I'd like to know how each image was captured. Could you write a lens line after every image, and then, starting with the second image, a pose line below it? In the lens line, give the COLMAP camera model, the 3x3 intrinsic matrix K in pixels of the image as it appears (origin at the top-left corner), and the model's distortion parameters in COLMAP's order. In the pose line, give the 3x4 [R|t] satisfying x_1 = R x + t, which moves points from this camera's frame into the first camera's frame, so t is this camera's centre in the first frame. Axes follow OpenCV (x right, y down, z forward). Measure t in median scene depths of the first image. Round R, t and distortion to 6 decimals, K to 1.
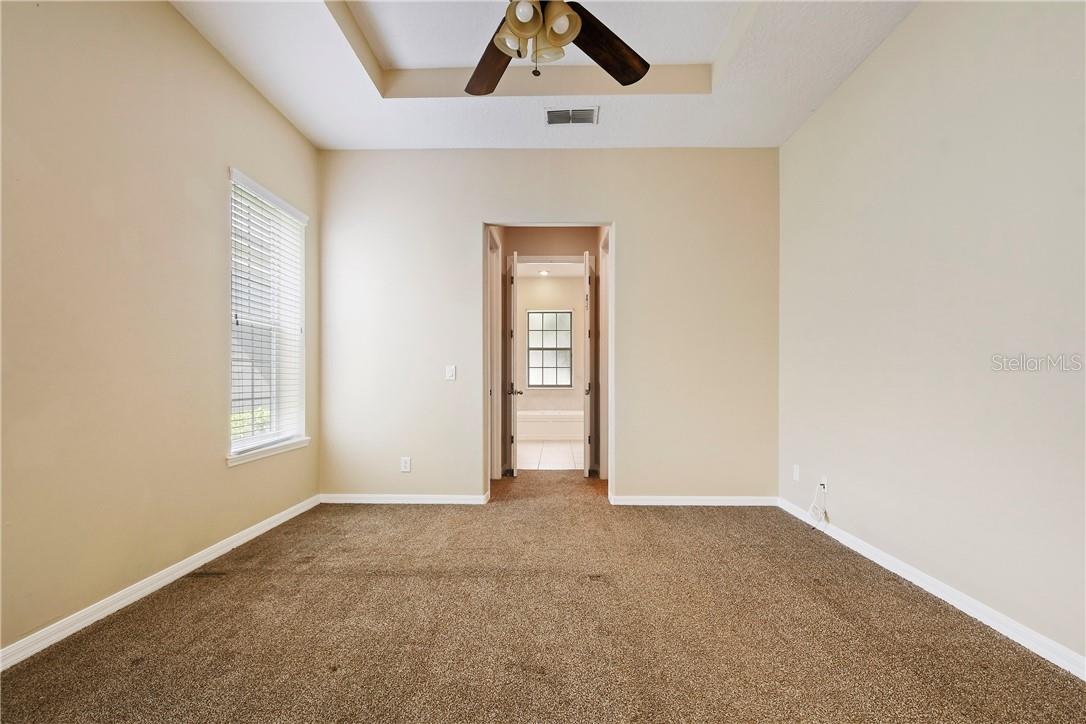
lens RADIAL K [[492.7, 0, 541.7], [0, 492.7, 379.7], [0, 0, 1]] dist [0.000528, -0.000453]
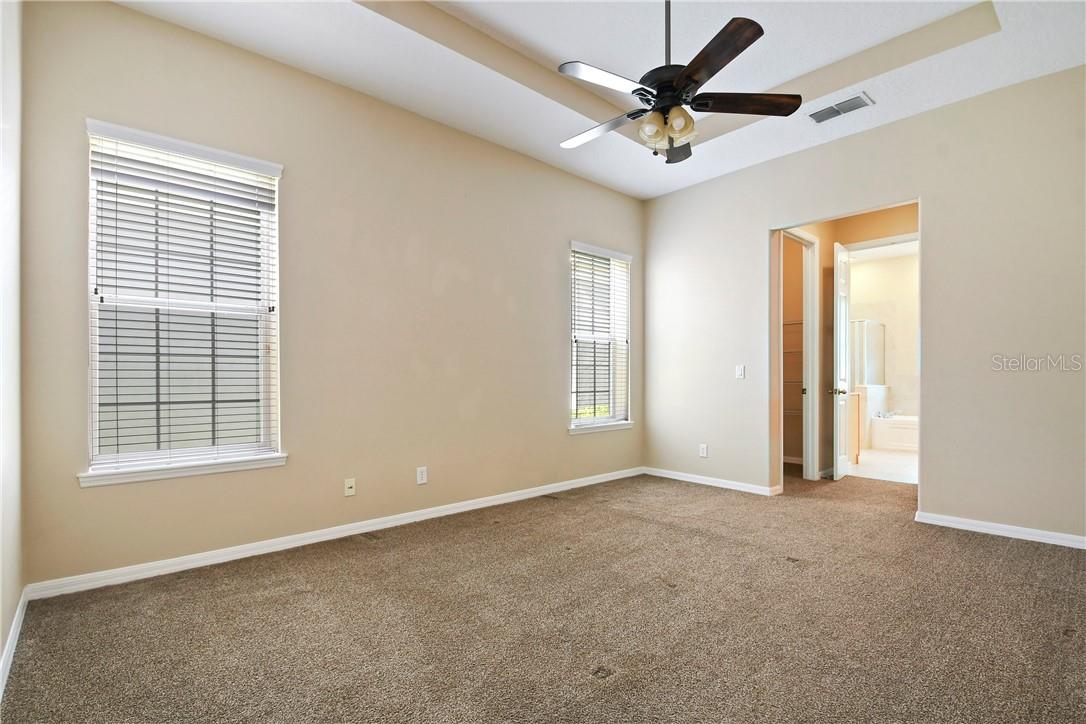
lens RADIAL K [[572.9, 0, 544.5], [0, 572.9, 378.6], [0, 0, 1]] dist [-0.000373, -0.001119]
pose [[0.650855, 0.000617, -0.759202, 0.563772], [-0.000323, 1.000000, 0.000535, -0.000045], [0.759202, -0.000103, 0.650855, -0.190851]]
